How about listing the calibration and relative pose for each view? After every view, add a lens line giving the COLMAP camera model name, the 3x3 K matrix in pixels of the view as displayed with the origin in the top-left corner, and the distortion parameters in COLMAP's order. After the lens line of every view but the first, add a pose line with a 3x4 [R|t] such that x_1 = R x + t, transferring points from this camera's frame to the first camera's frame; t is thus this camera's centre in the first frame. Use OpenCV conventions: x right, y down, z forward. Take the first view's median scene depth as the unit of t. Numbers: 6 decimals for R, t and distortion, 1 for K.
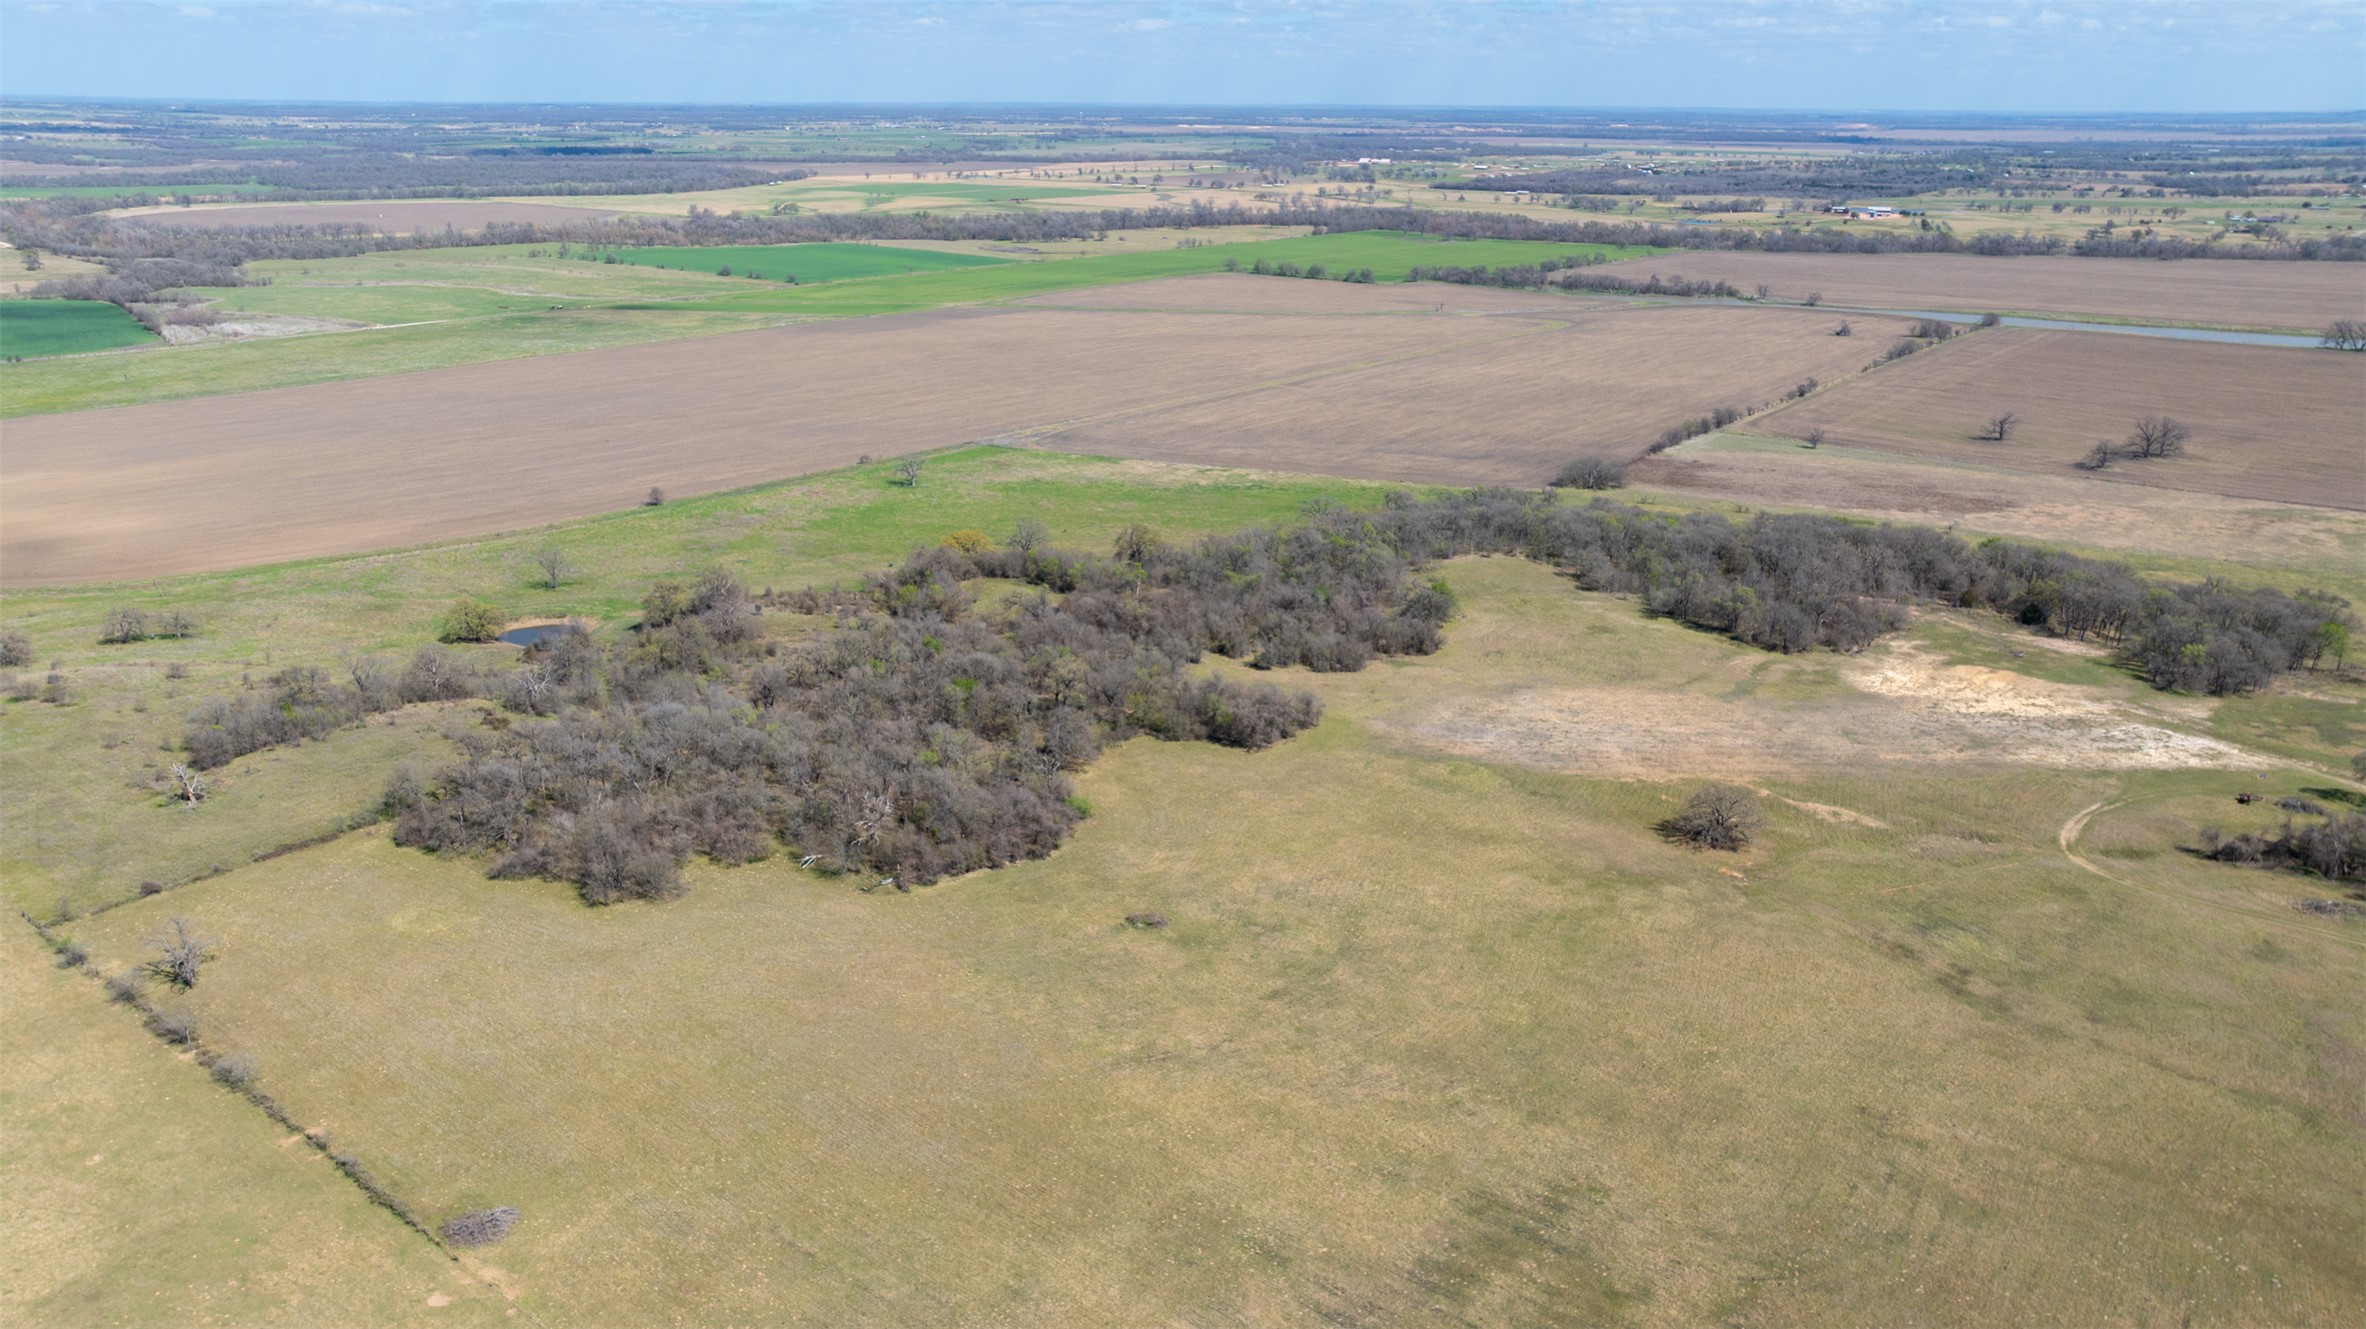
lens RADIAL K [[1687.2, 0, 1193.2], [0, 1687.2, 662.1], [0, 0, 1]] dist [-0.044934, 0.066422]
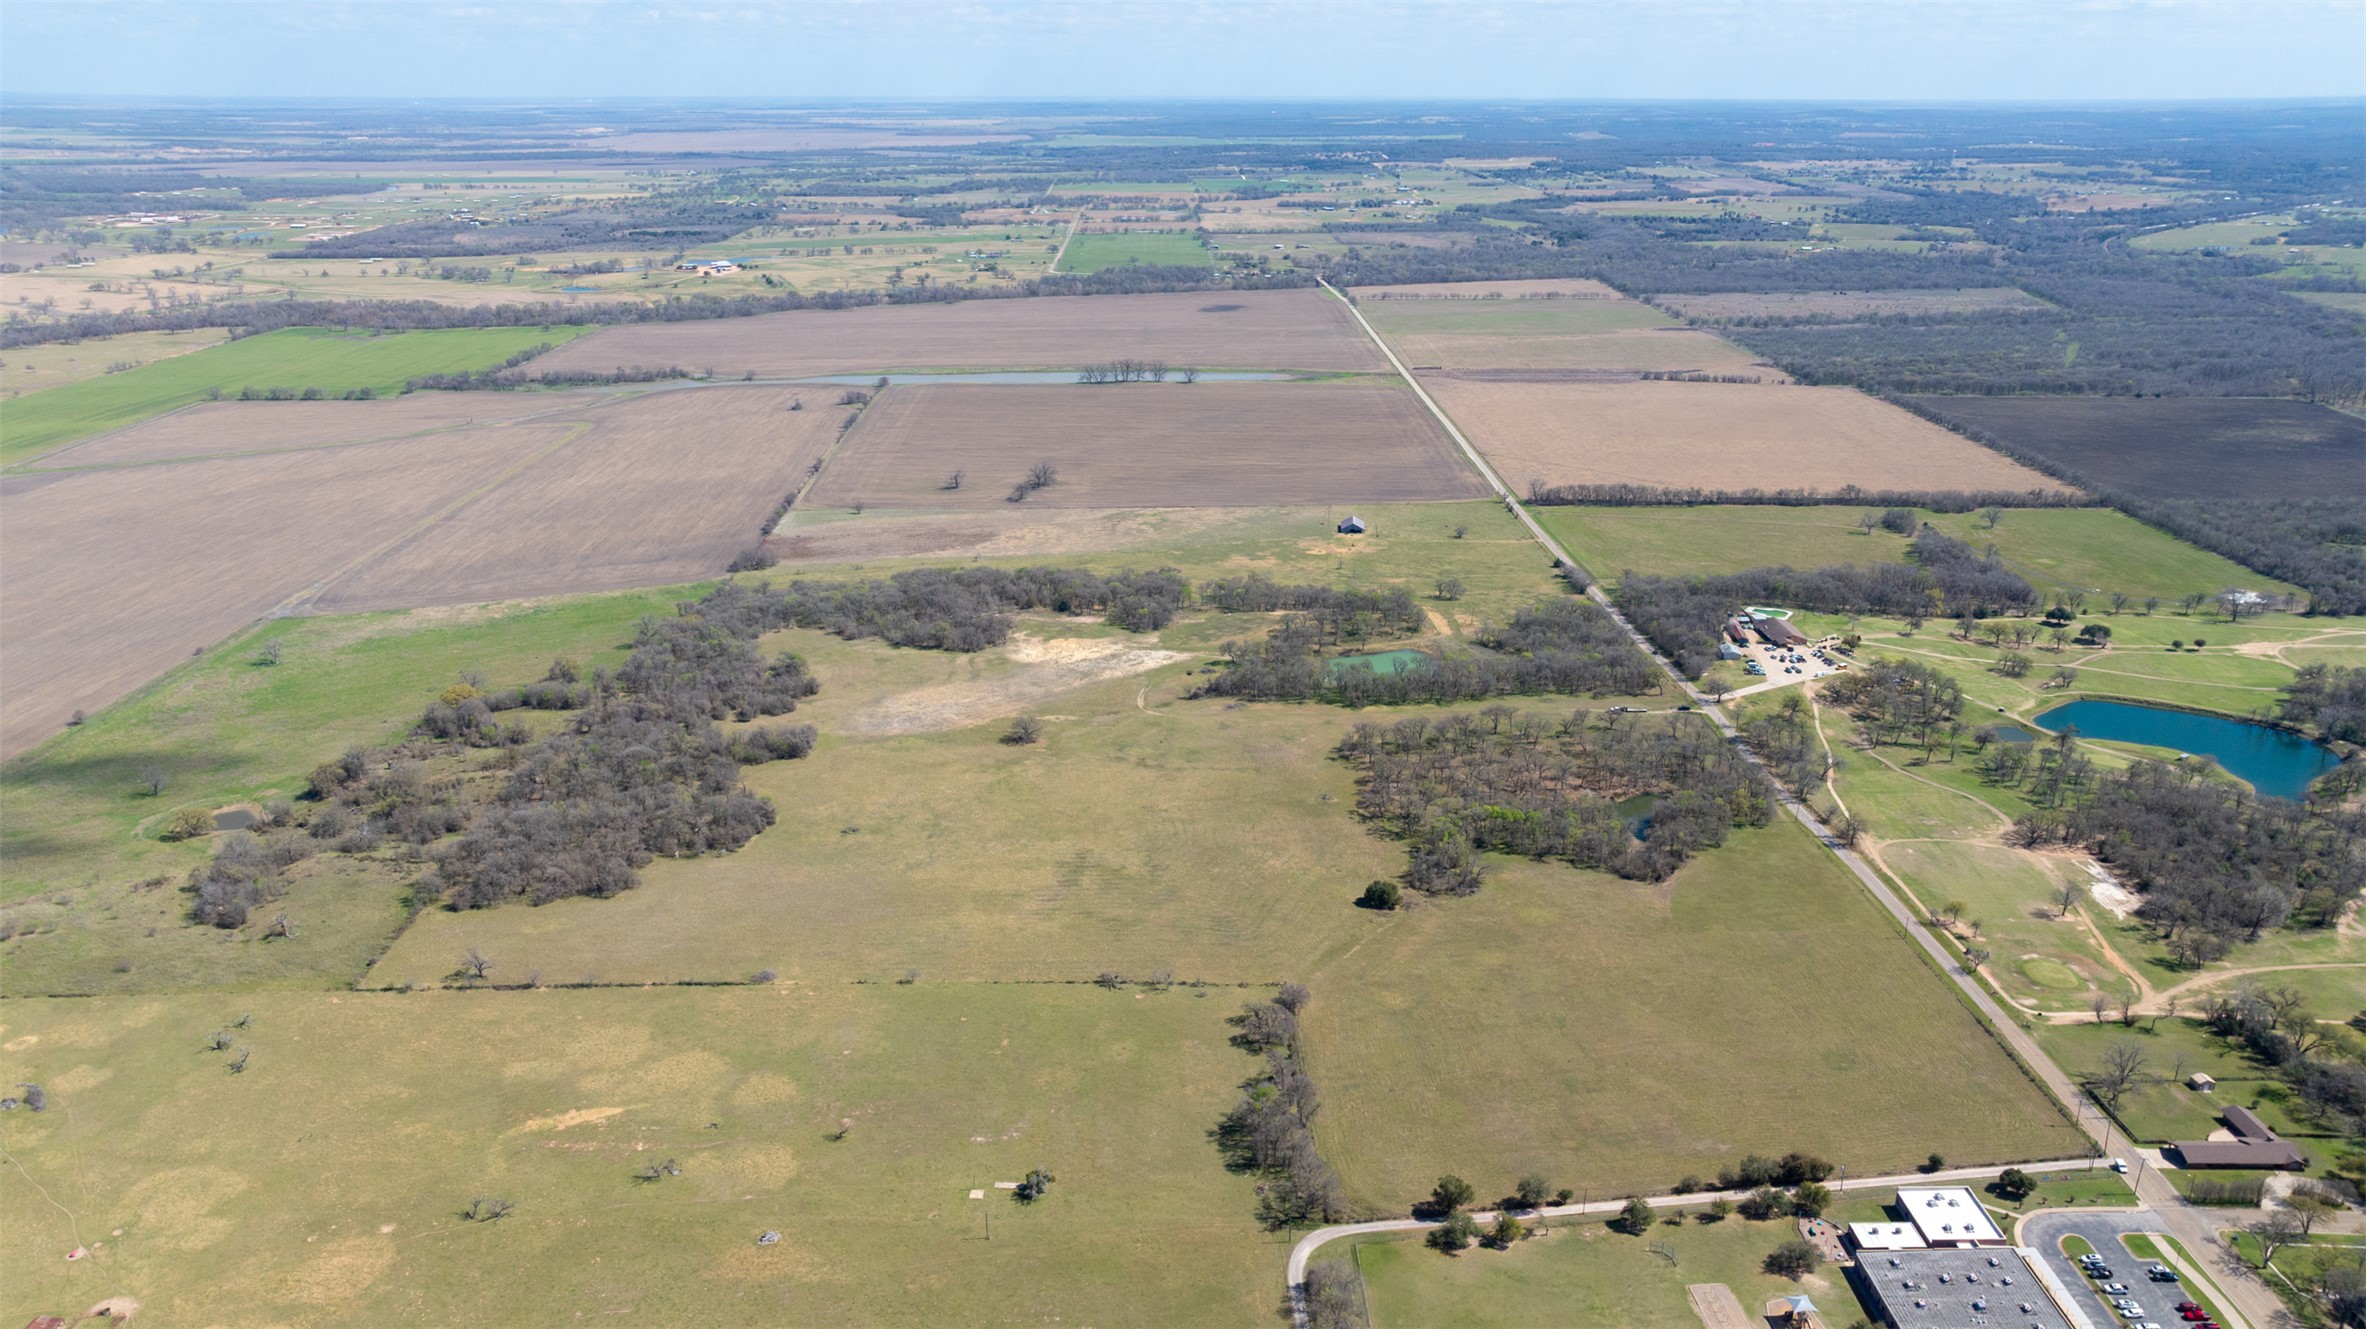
lens RADIAL K [[1673.7, 0, 1188.6], [0, 1673.7, 666.6], [0, 0, 1]] dist [-0.005613, -0.000575]
pose [[0.763492, -0.216193, 0.608556, -0.713917], [0.207766, 0.974434, 0.085510, -0.113774], [-0.611485, 0.061151, 0.788890, -0.766260]]
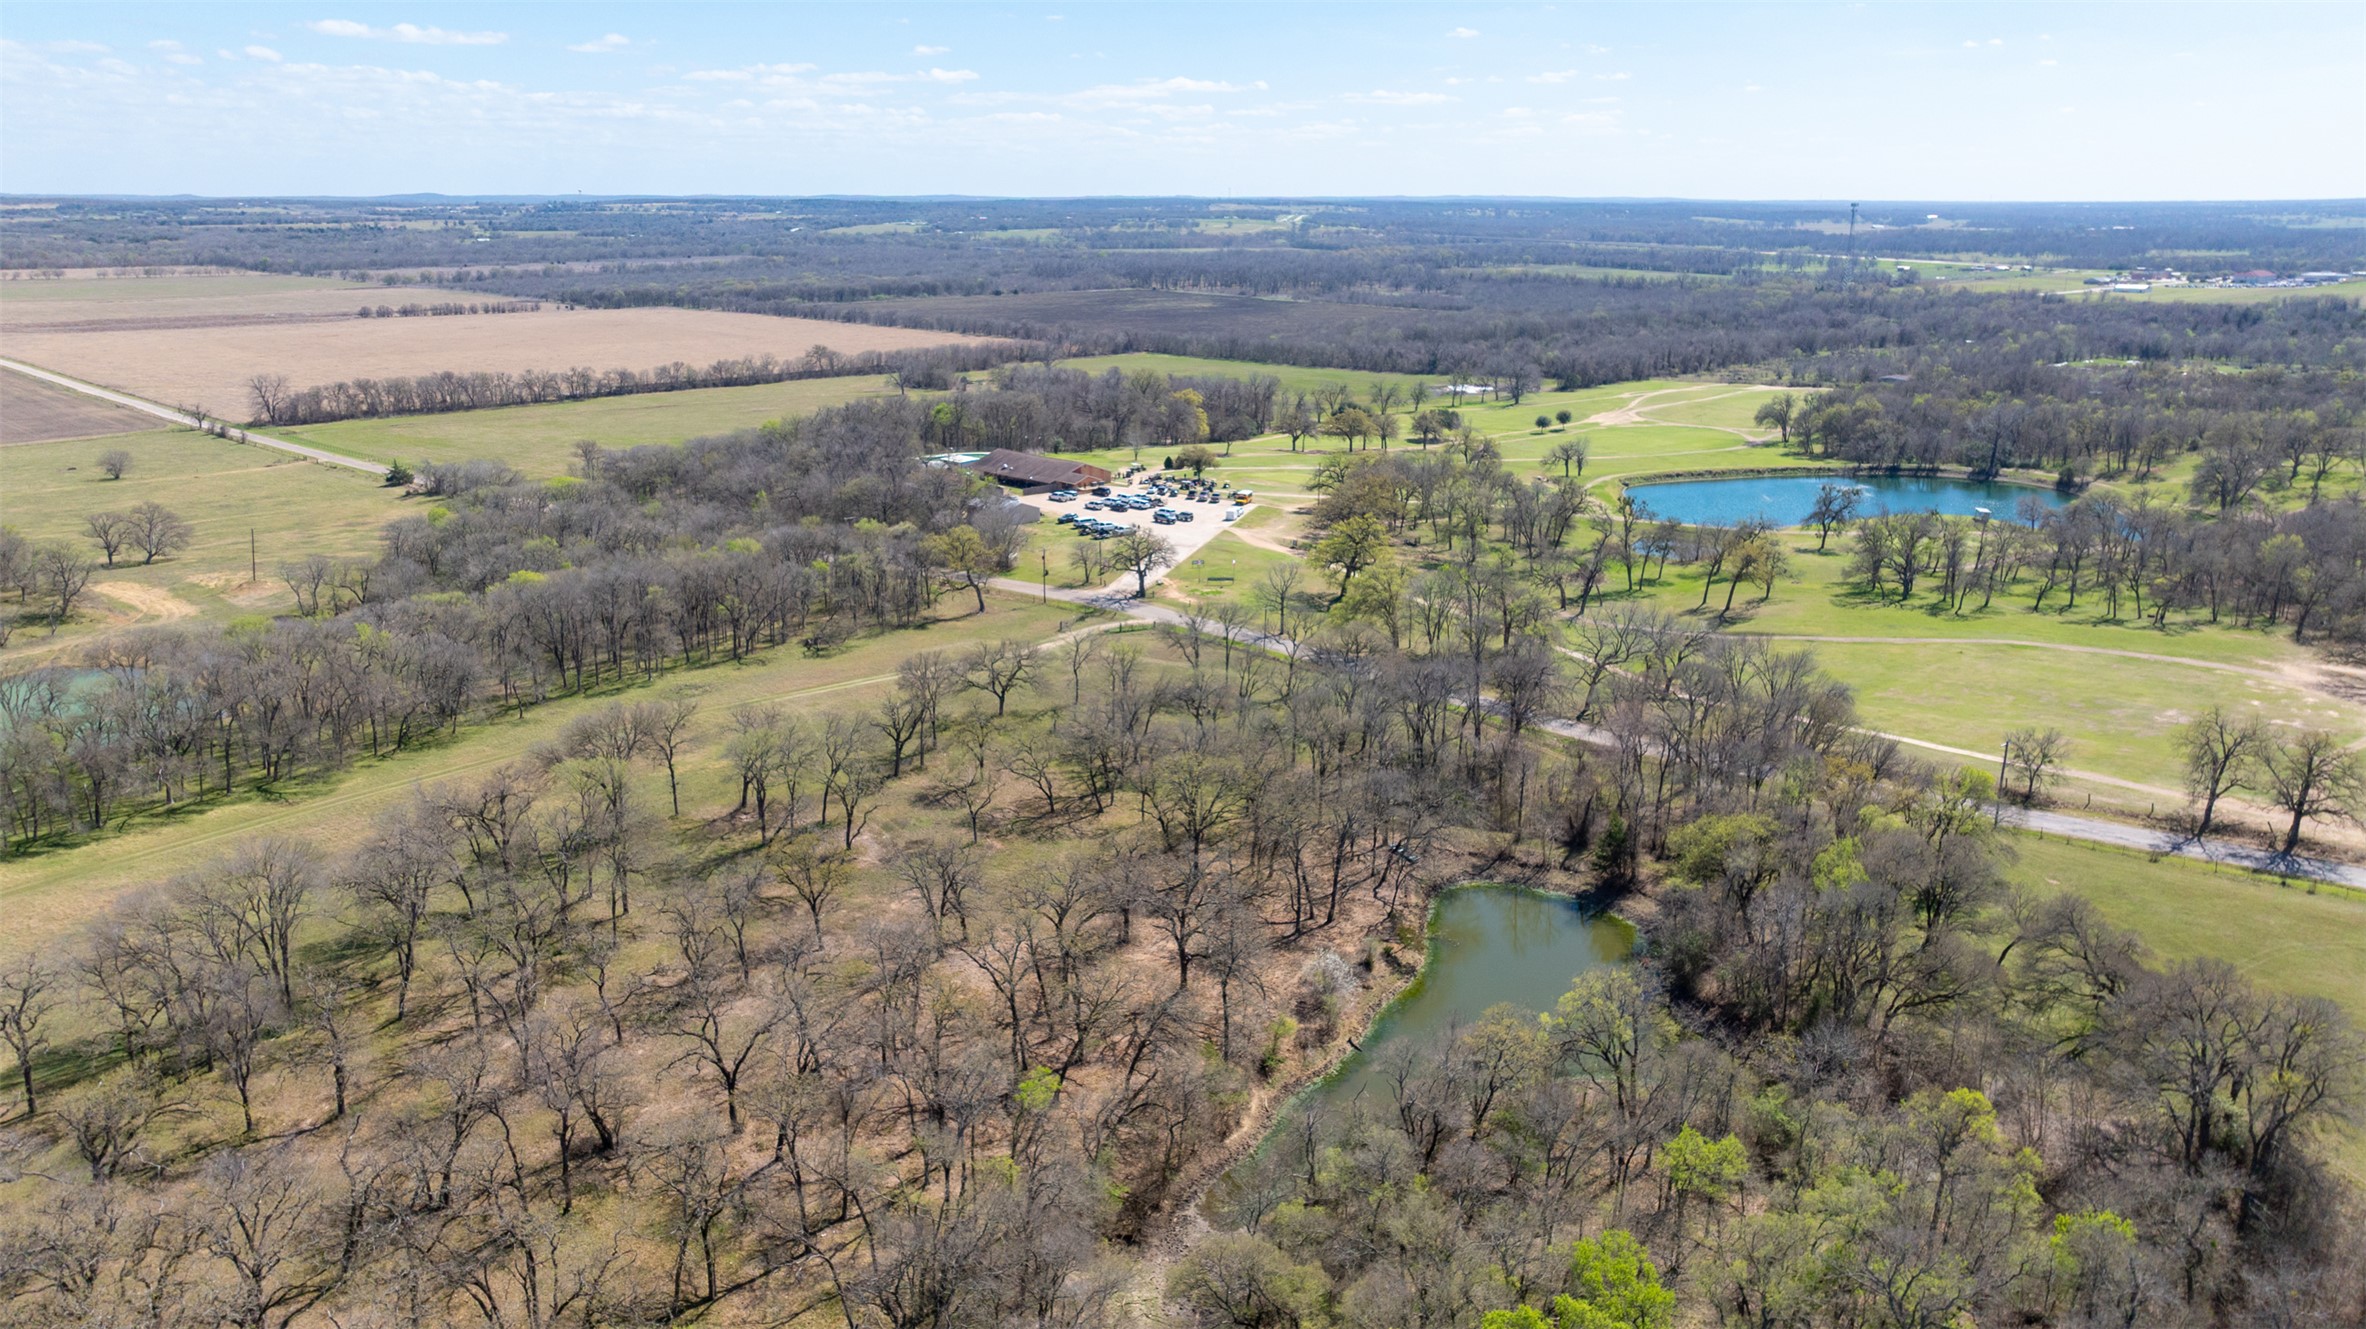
lens RADIAL K [[1687.2, 0, 1193.2], [0, 1687.2, 662.1], [0, 0, 1]] dist [-0.044934, 0.066422]
pose [[0.089045, -0.272742, 0.957958, 0.293879], [0.315678, 0.919923, 0.232570, 0.097773], [-0.944679, 0.281697, 0.168013, 0.284656]]
